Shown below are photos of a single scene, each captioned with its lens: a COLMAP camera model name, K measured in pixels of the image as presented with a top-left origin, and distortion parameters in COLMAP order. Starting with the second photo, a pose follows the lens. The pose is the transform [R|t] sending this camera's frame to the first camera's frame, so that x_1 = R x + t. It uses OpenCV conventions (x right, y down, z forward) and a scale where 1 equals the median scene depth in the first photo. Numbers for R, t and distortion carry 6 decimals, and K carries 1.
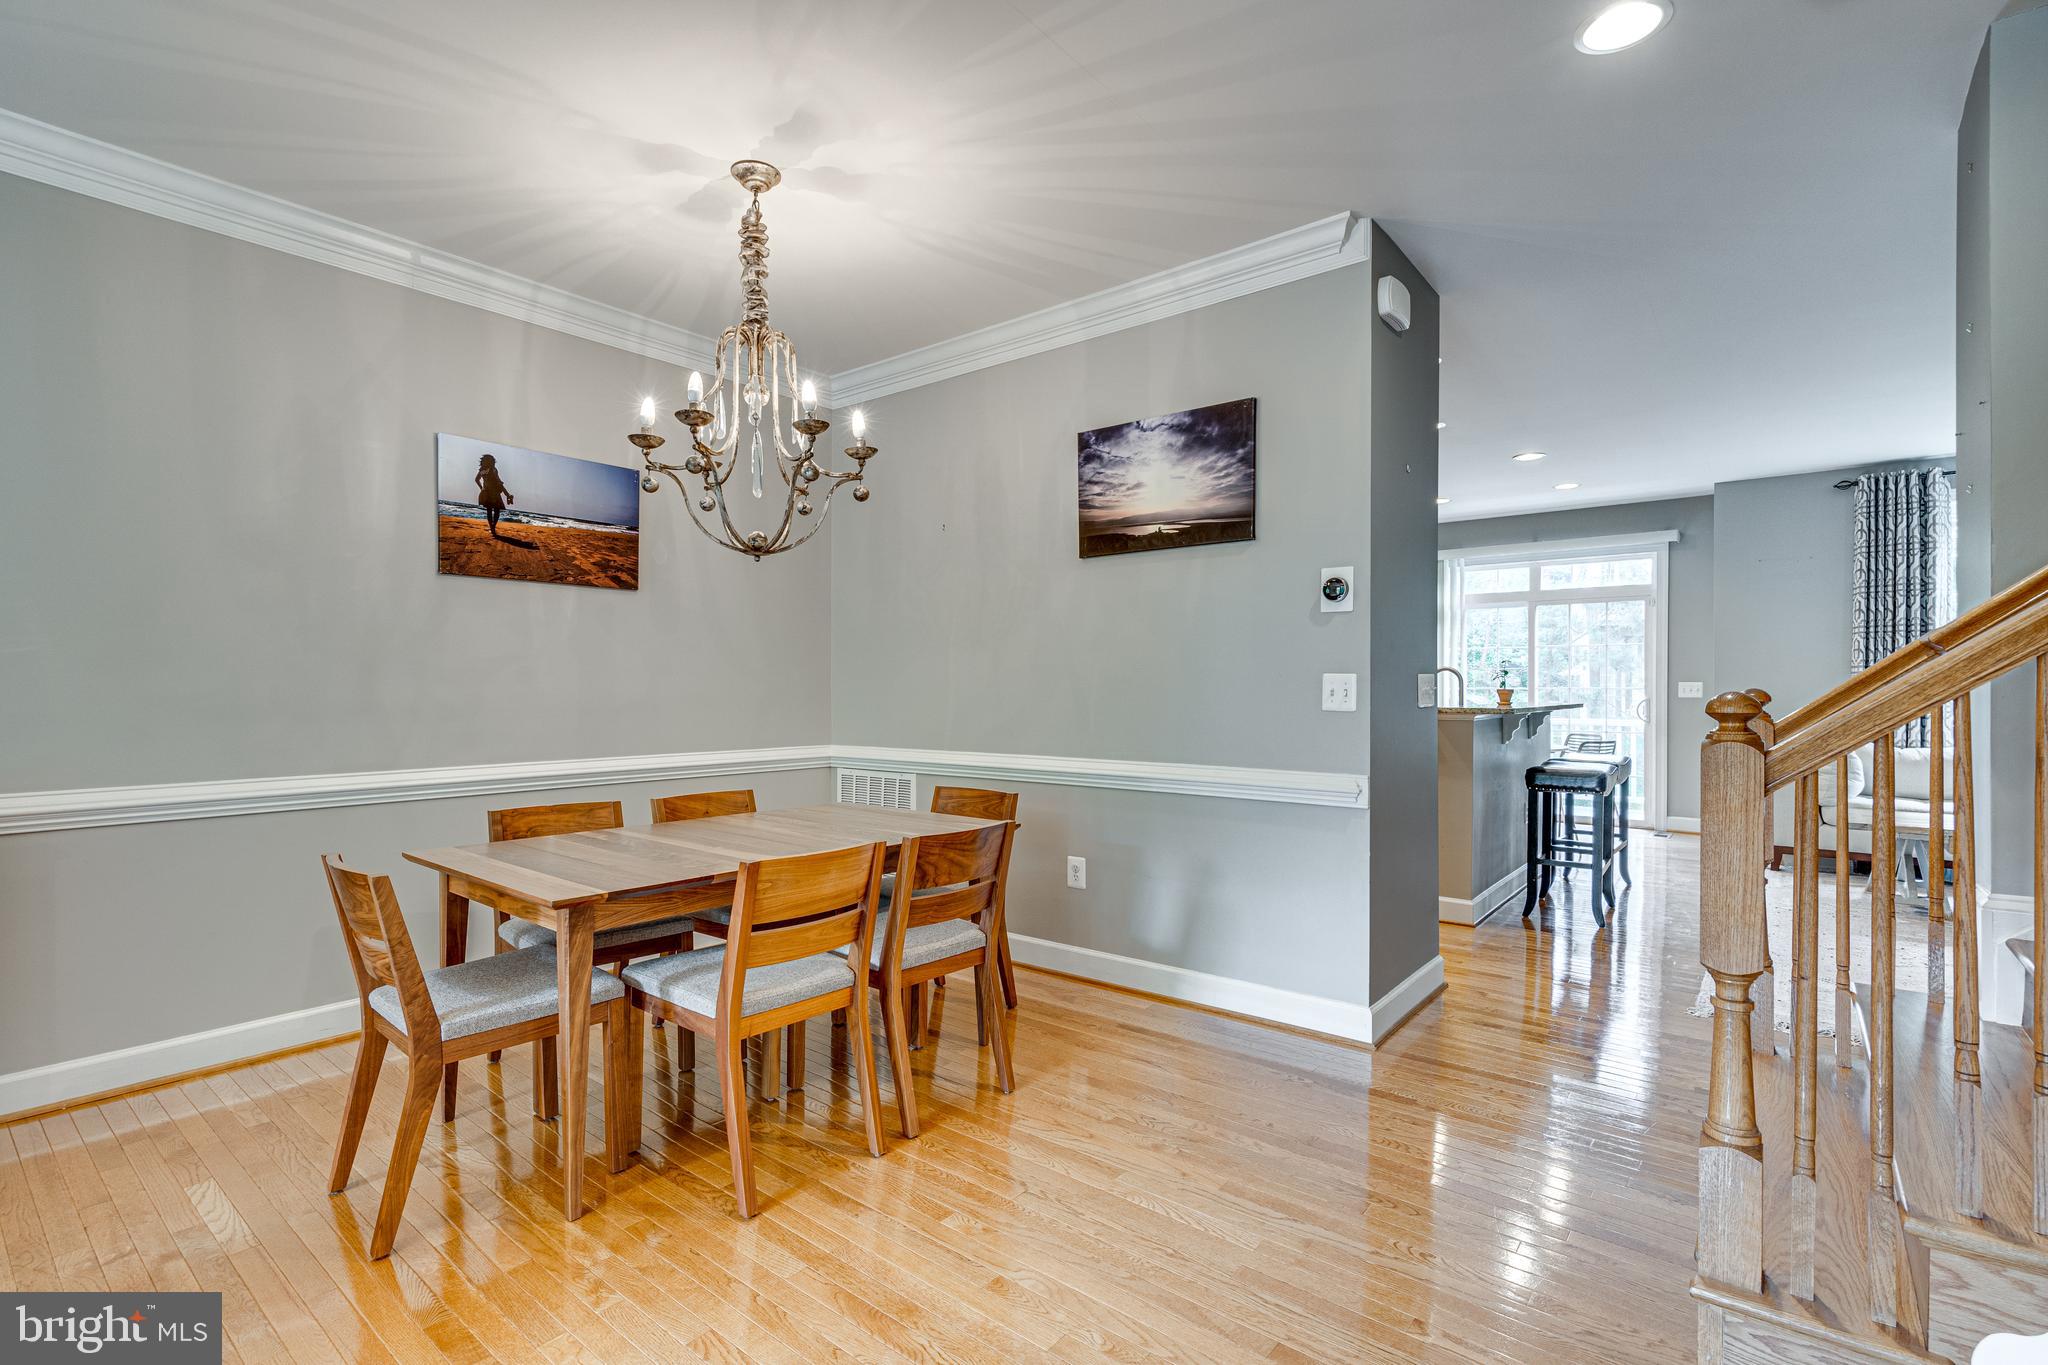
lens RADIAL K [[937.5, 0, 1007.4], [0, 937.5, 695.6], [0, 0, 1]] dist [-0.004812, 0.001613]
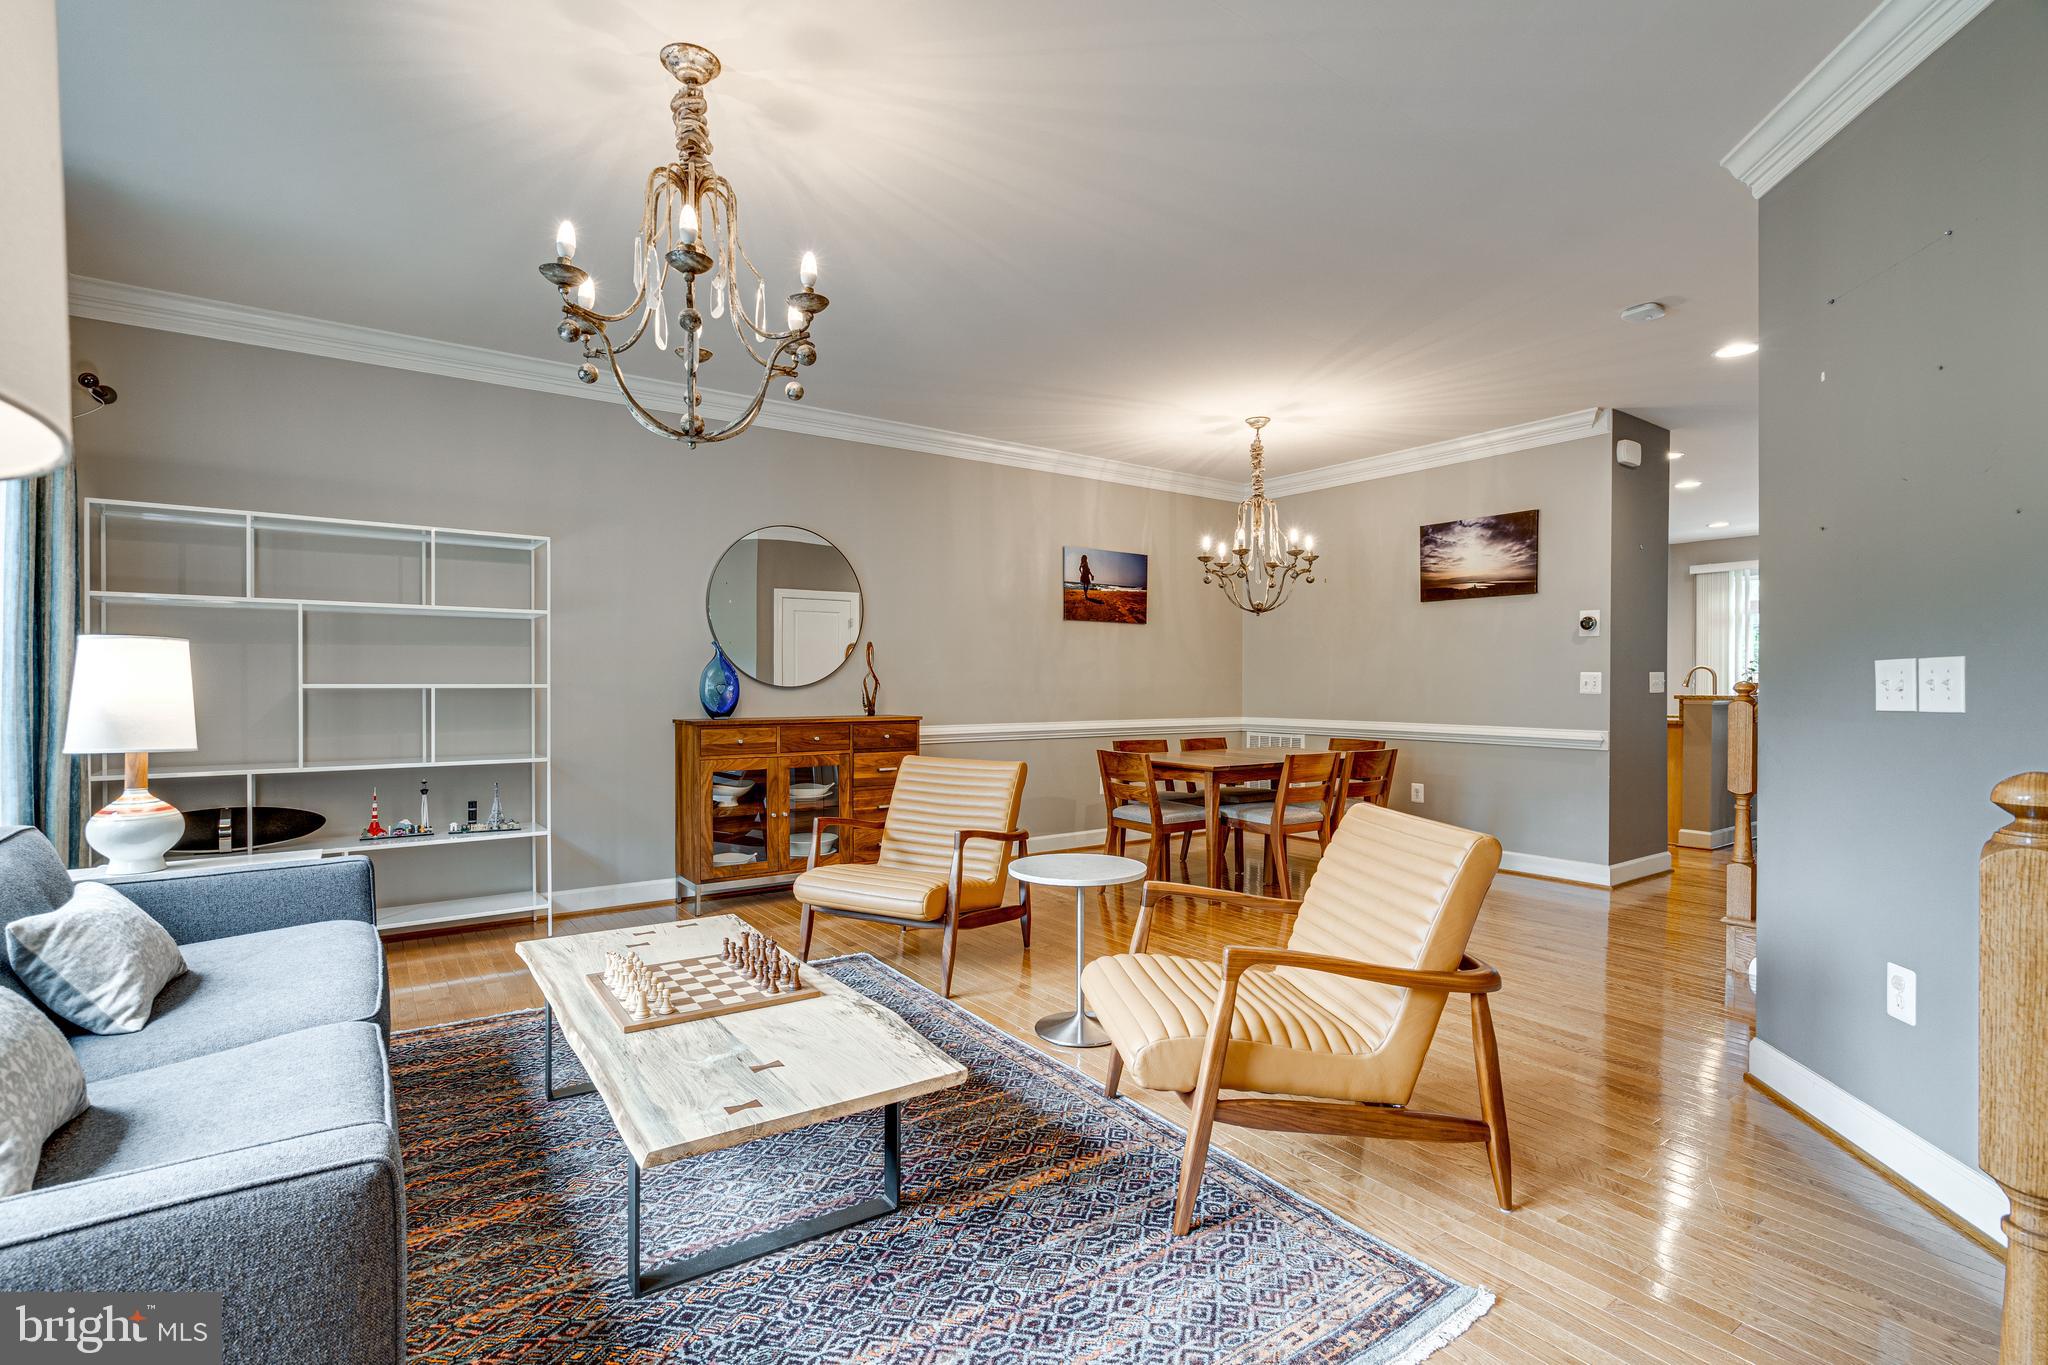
lens RADIAL K [[937.5, 0, 1022.5], [0, 937.5, 687.9], [0, 0, 1]] dist [-0.004812, 0.001613]
pose [[0.967181, 0.004929, -0.254039, -0.196046], [-0.004773, 0.999988, 0.001229, 0.006366], [0.254042, 0.000024, 0.967193, -0.835299]]
